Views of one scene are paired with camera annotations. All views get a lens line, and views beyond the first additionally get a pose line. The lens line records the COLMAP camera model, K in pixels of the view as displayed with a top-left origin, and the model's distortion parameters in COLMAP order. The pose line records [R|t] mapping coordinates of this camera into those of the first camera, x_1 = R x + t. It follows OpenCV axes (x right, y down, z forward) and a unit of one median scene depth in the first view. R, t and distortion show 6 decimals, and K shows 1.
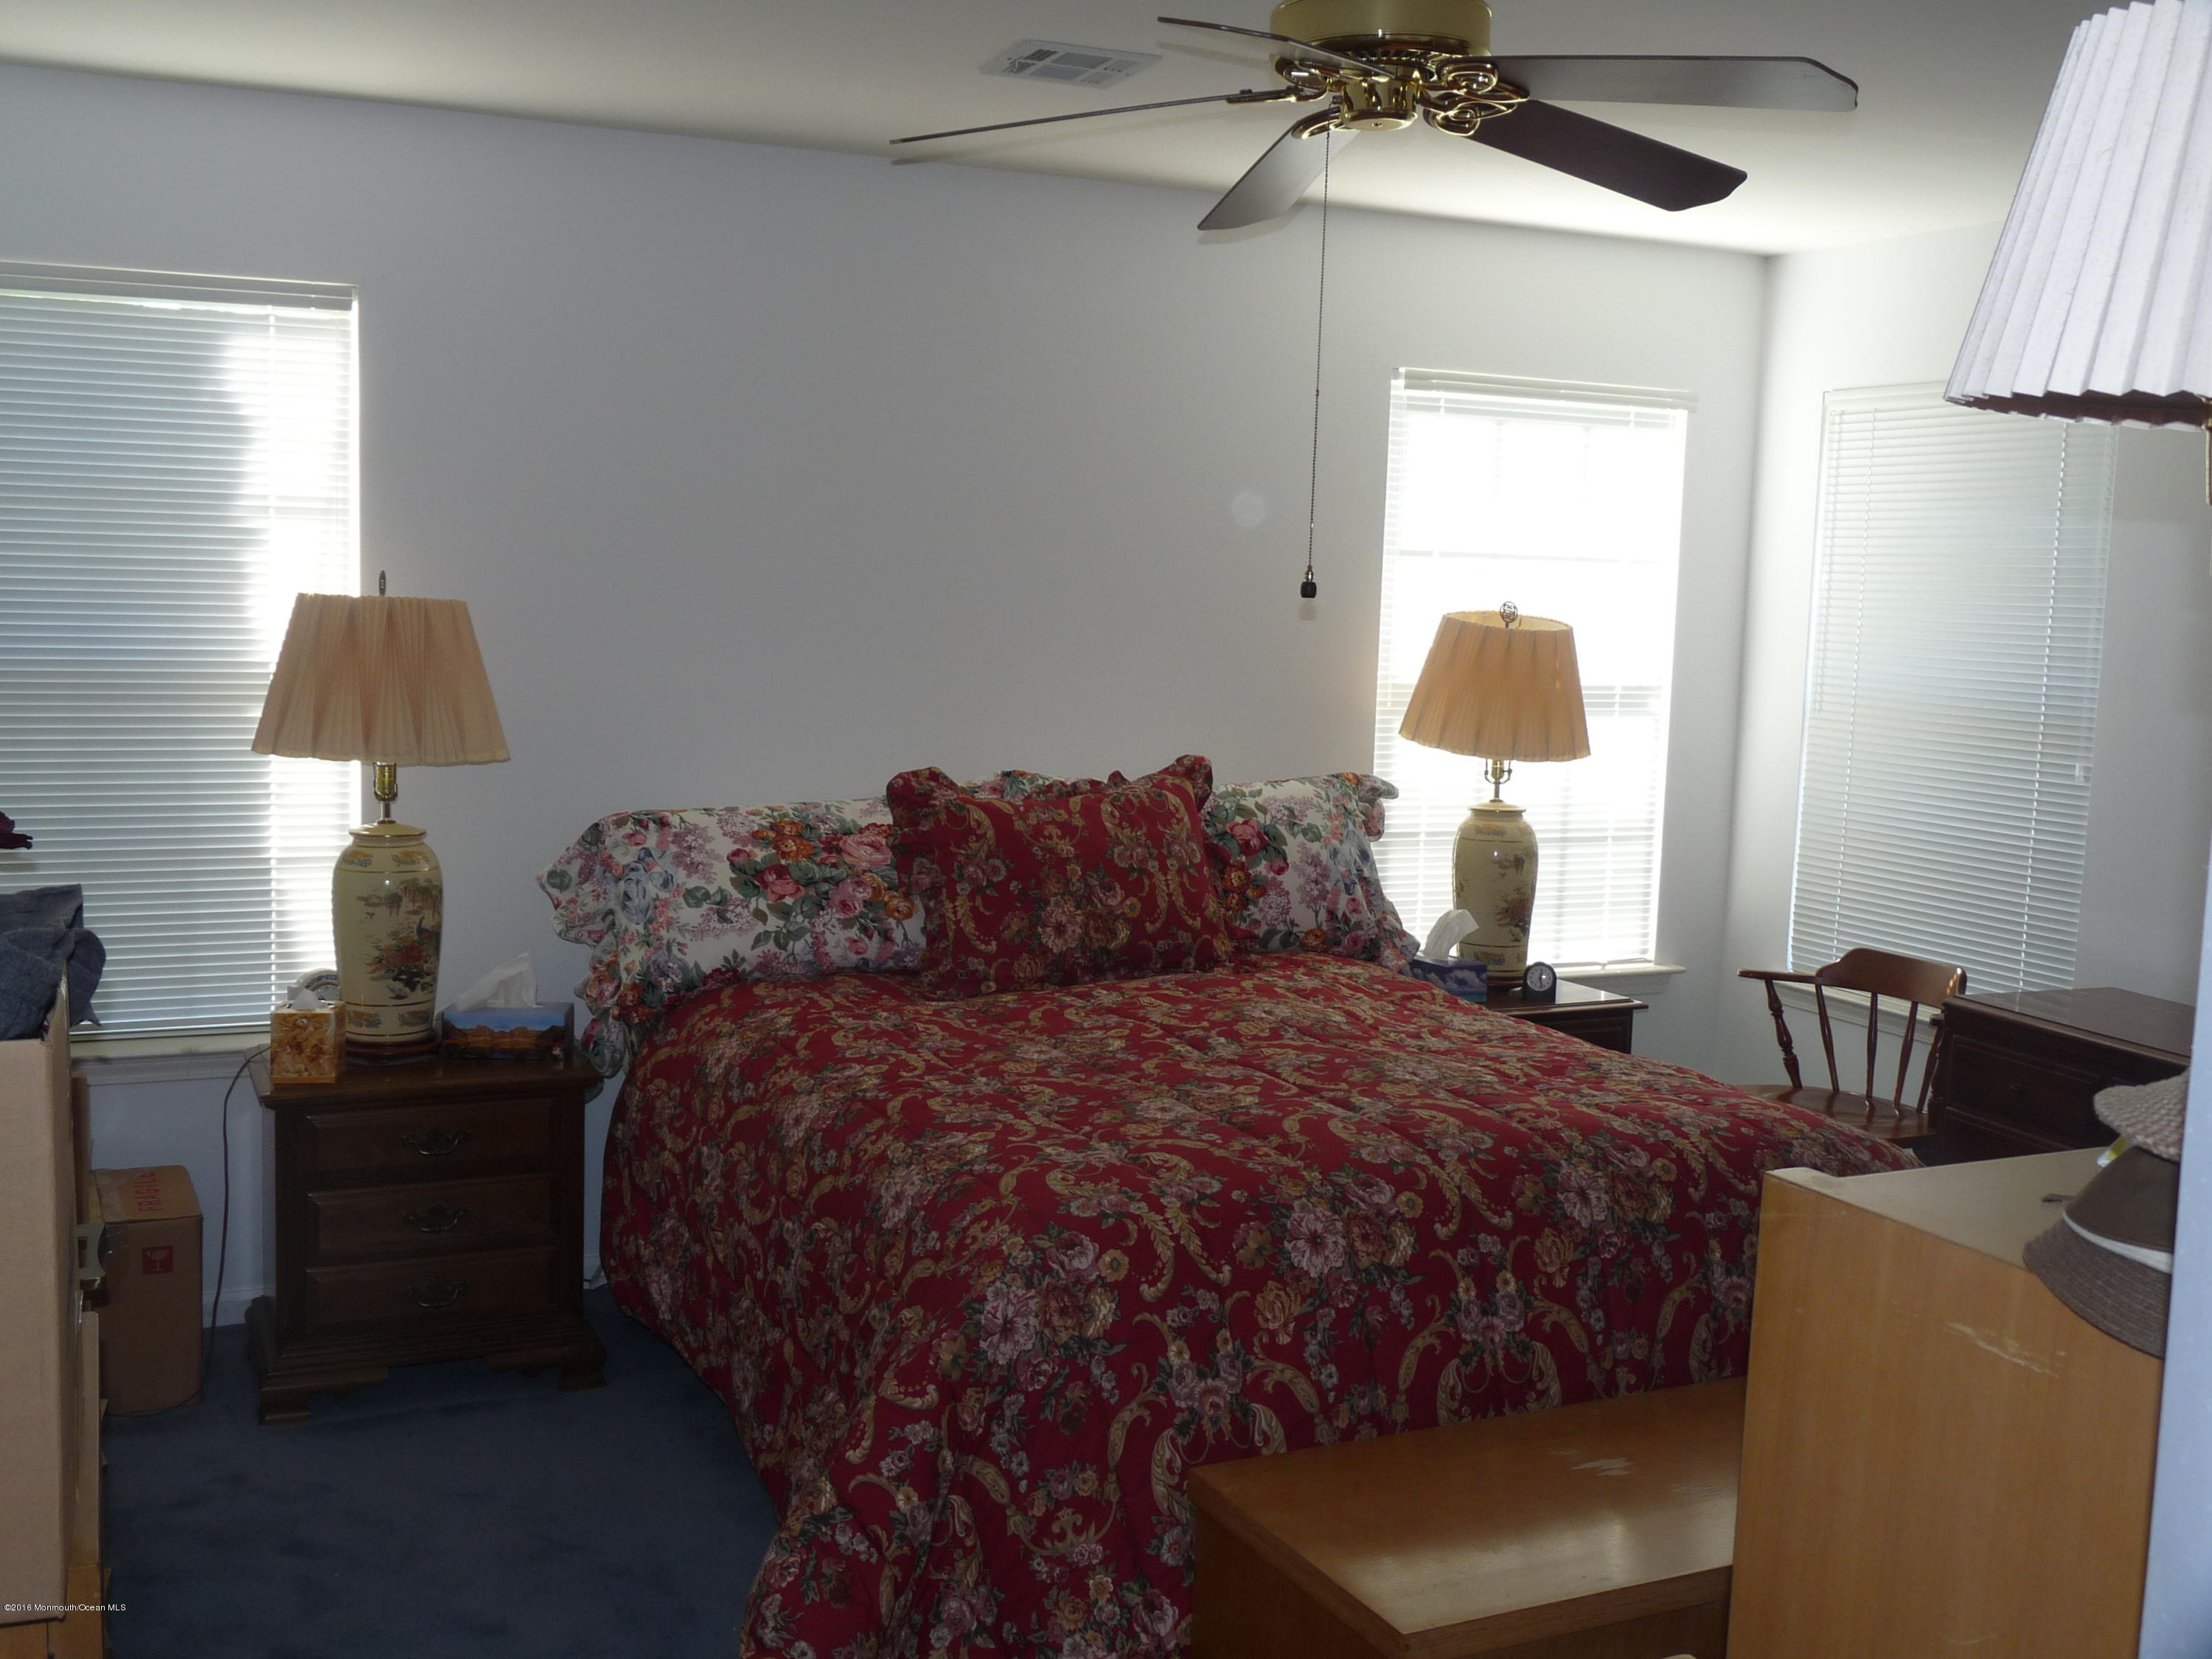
lens RADIAL K [[2265.0, 0, 1124.7], [0, 2265.0, 830.6], [0, 0, 1]] dist [-0.020989, 0.000000]
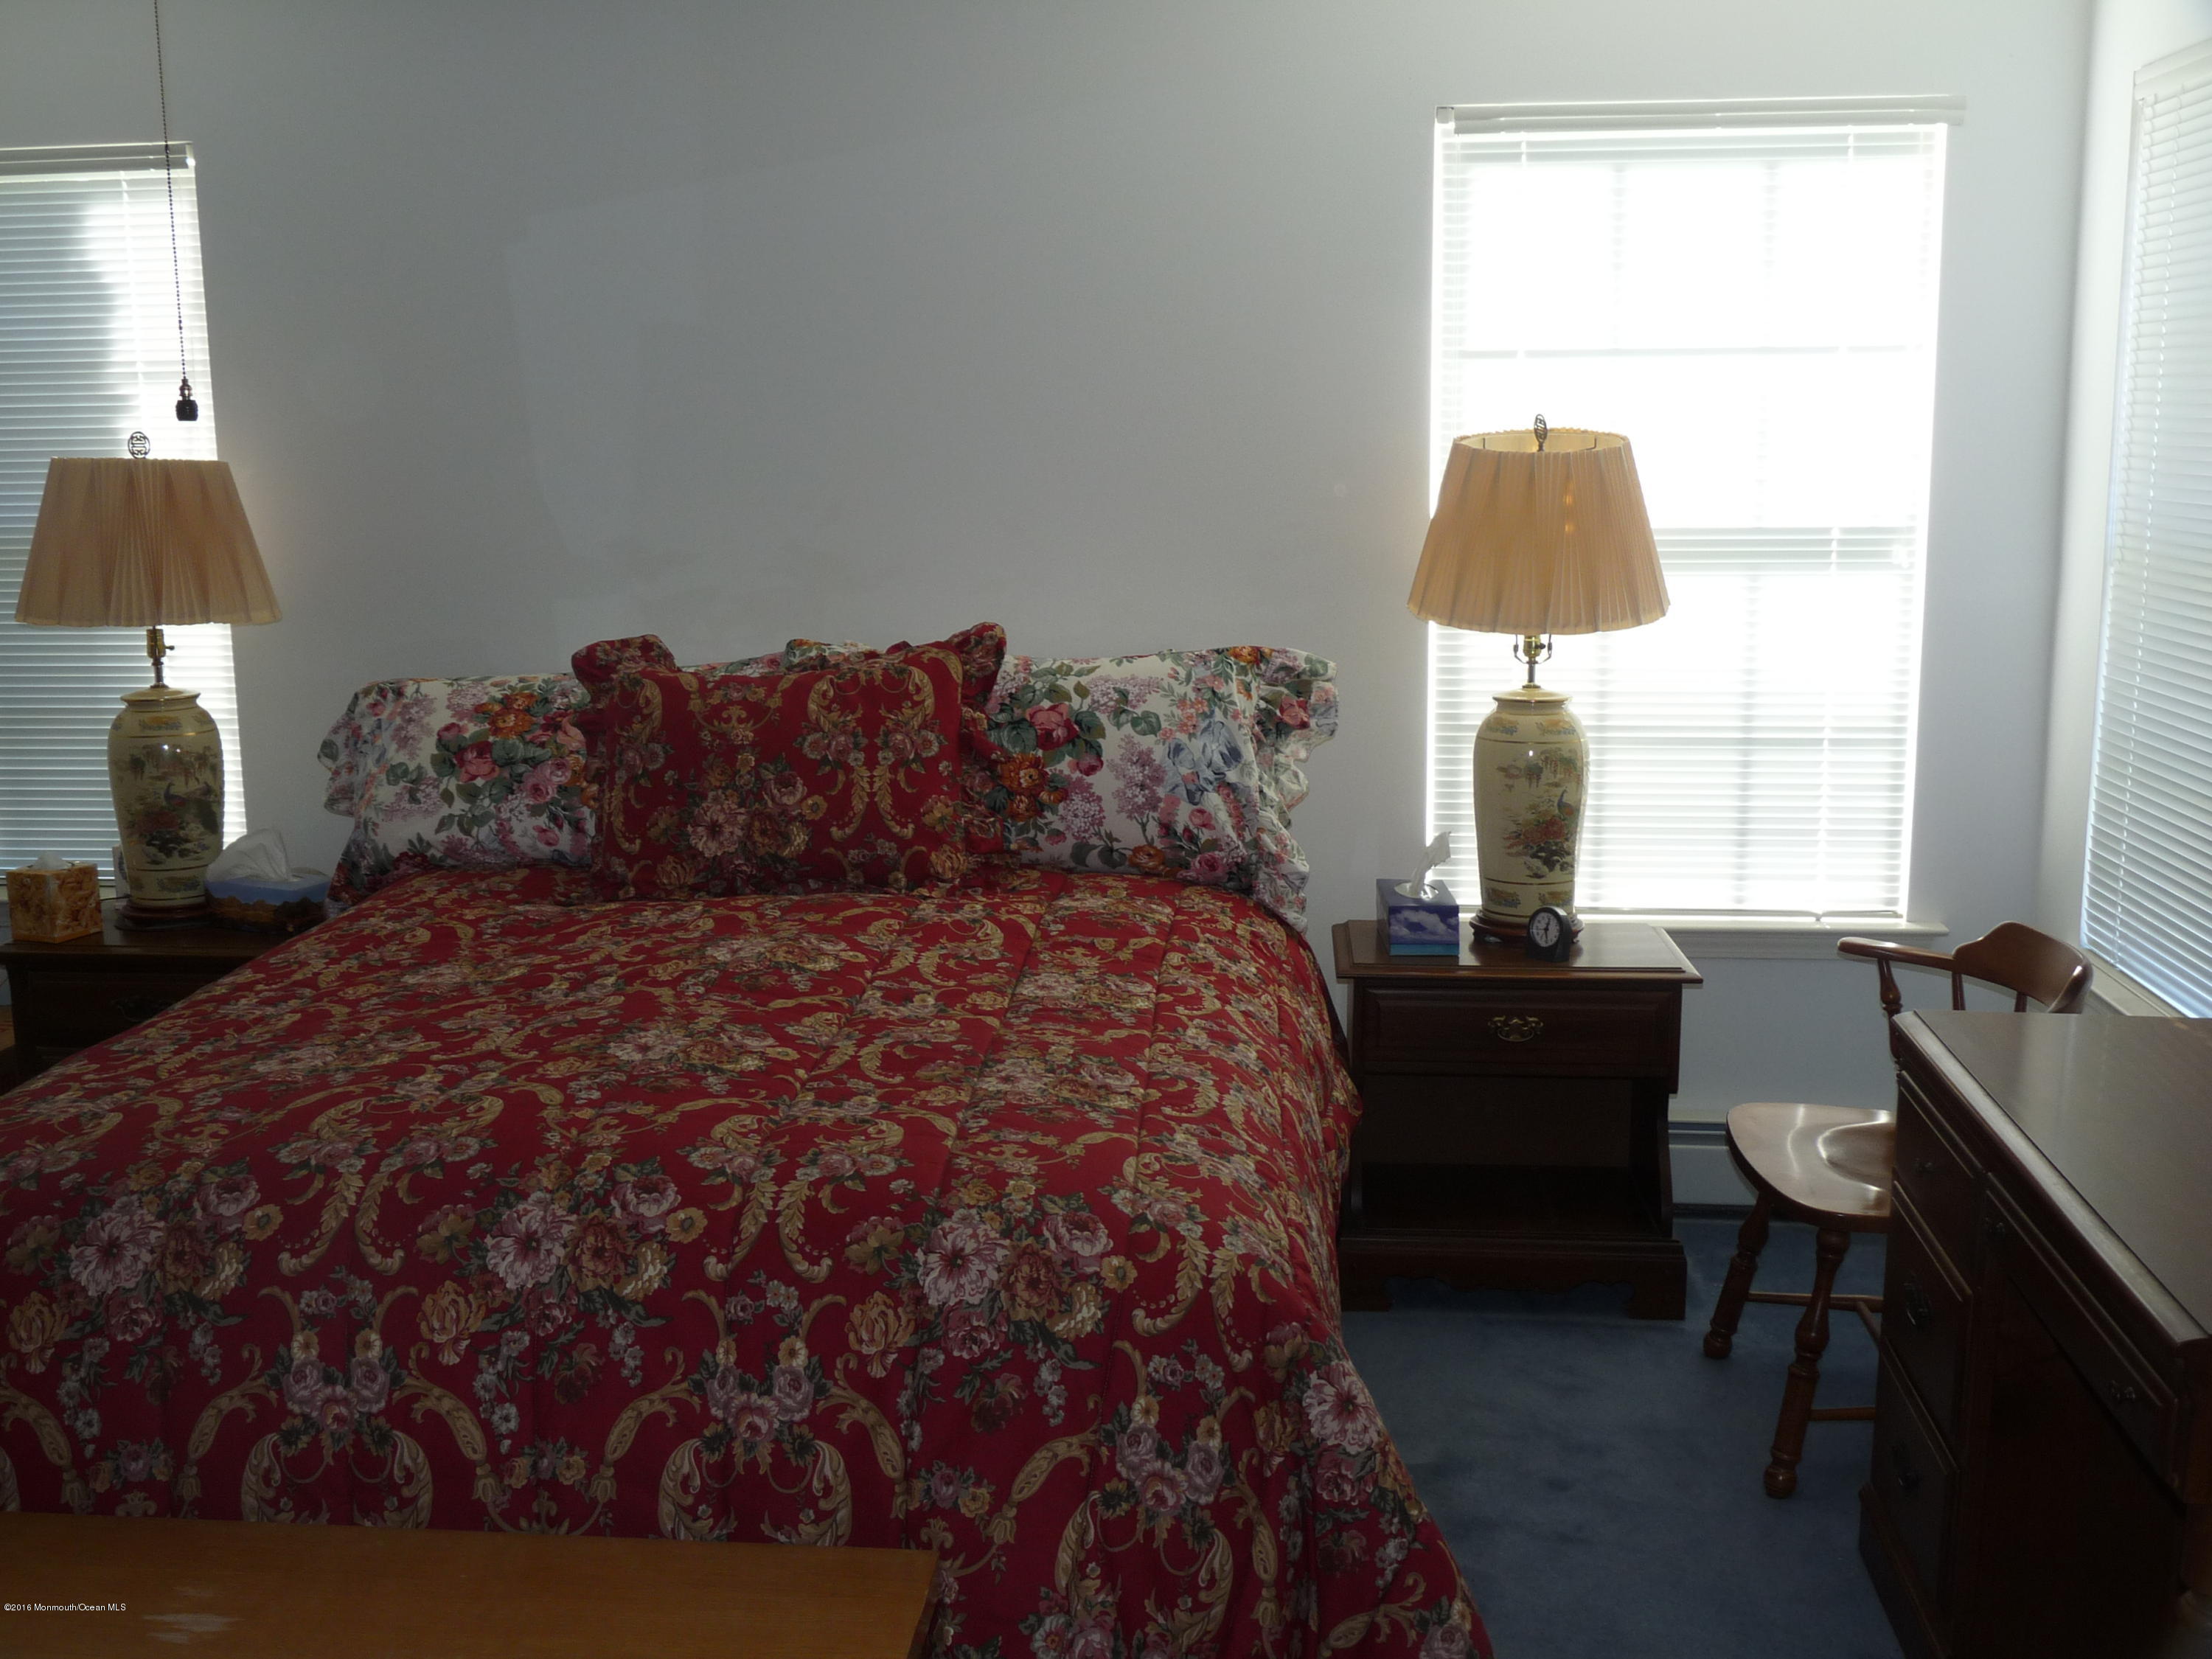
lens RADIAL K [[2265.0, 0, 1099.9], [0, 2265.0, 823.6], [0, 0, 1]] dist [-0.020989, 0.000000]
pose [[0.847571, 0.053310, -0.527998, 0.531144], [-0.021672, 0.997589, 0.065934, -0.017156], [0.530240, -0.044441, 0.846682, 0.359764]]
